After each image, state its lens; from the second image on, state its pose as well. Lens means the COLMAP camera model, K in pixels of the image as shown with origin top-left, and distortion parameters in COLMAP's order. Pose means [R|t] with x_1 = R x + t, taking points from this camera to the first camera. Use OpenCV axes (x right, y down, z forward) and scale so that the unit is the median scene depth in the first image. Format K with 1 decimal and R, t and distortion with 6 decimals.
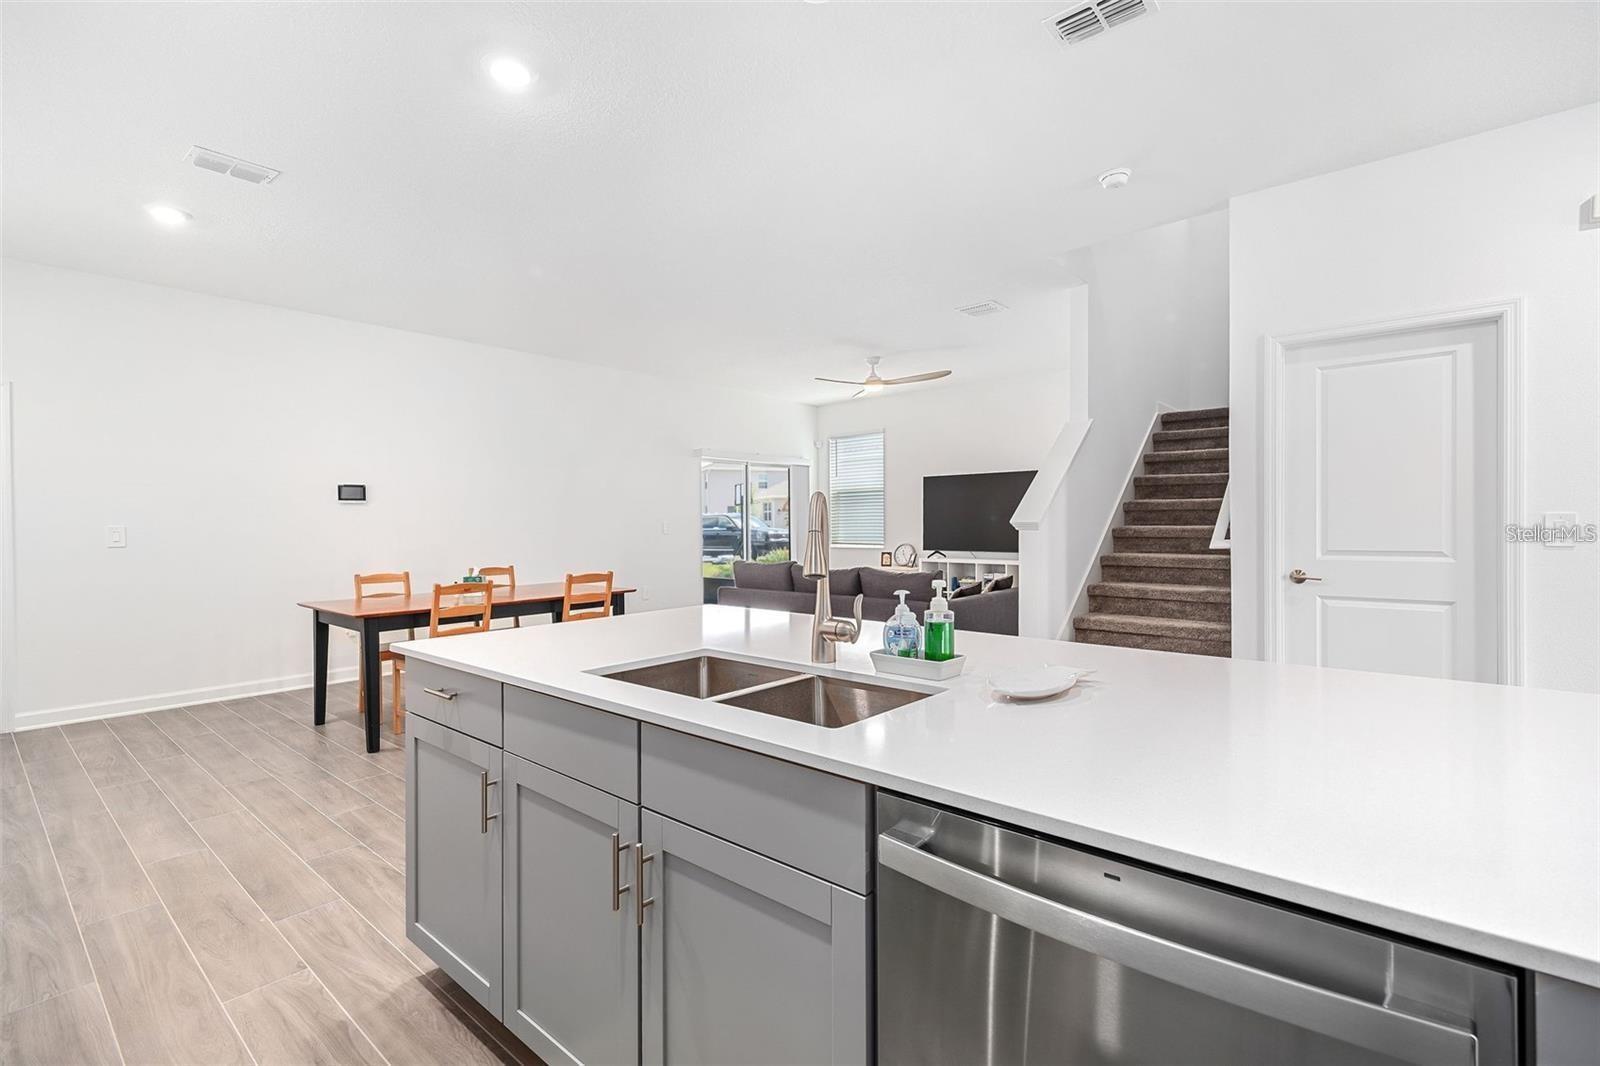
lens RADIAL K [[731.1, 0, 790.9], [0, 731.1, 528.7], [0, 0, 1]] dist [0.007569, -0.000540]
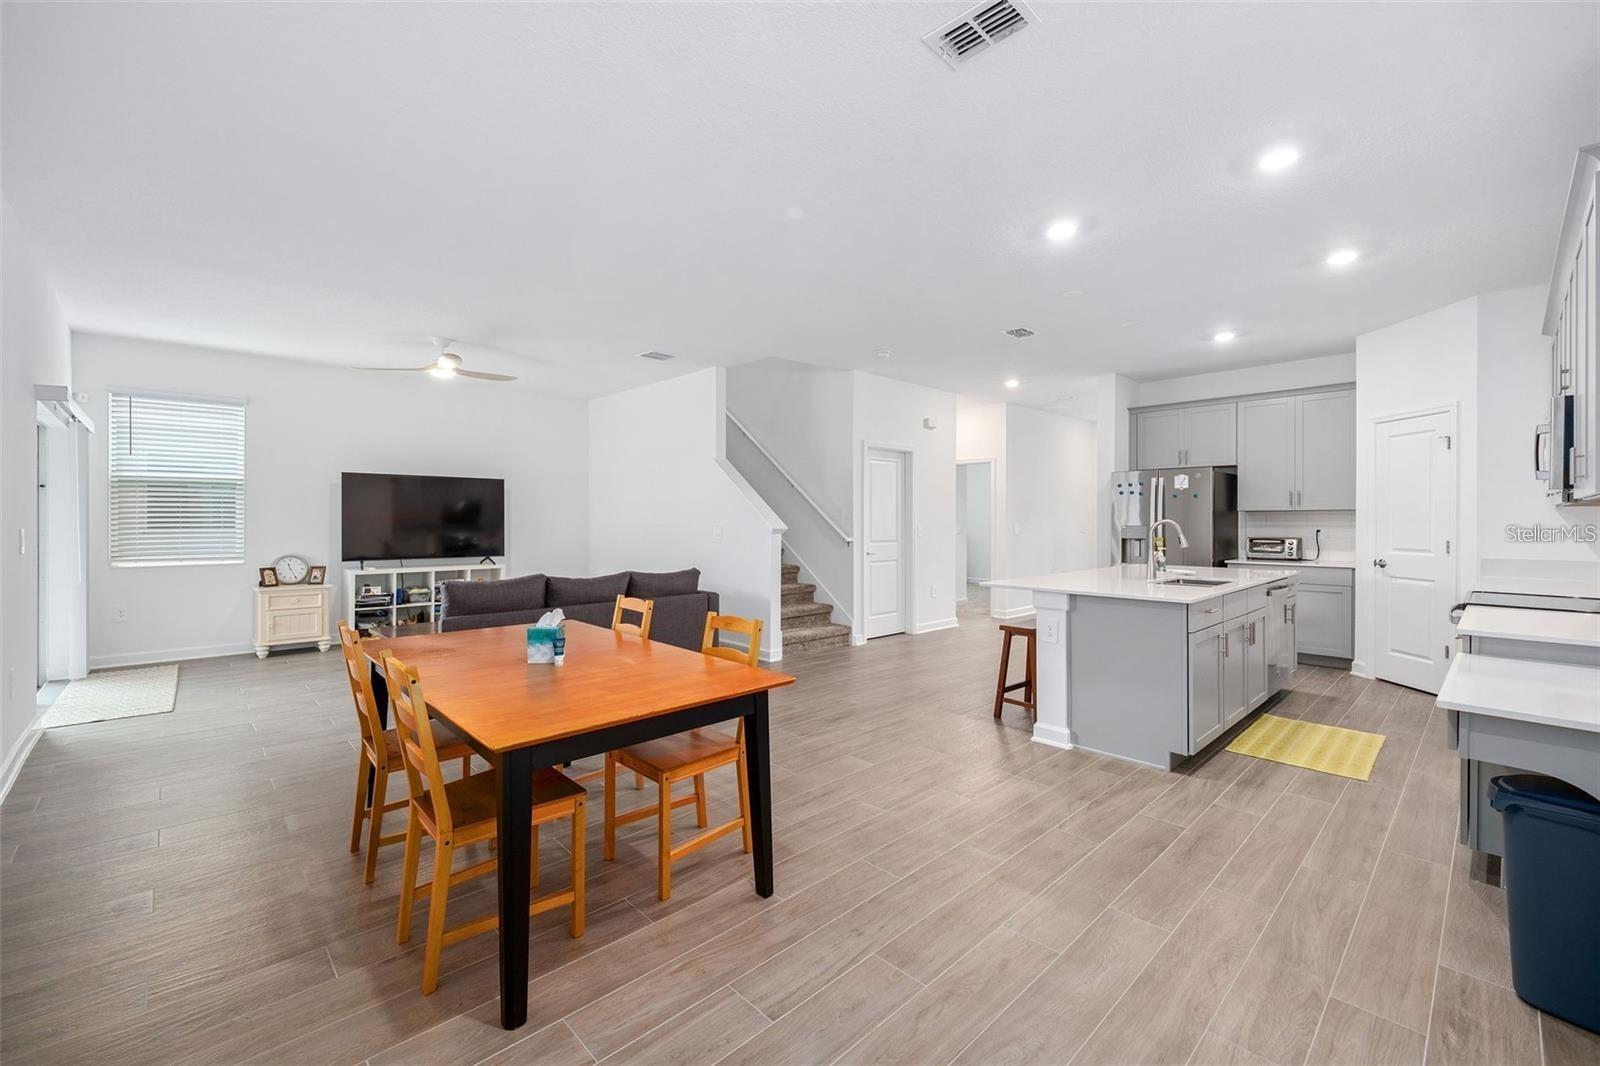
lens RADIAL K [[672.4, 0, 798.3], [0, 672.4, 523.9], [0, 0, 1]] dist [0.000253, -0.000166]
pose [[0.088952, 0.002666, 0.996032, -2.004371], [0.005840, 0.999978, -0.003199, -0.026118], [-0.996019, 0.006101, 0.088934, 1.599168]]
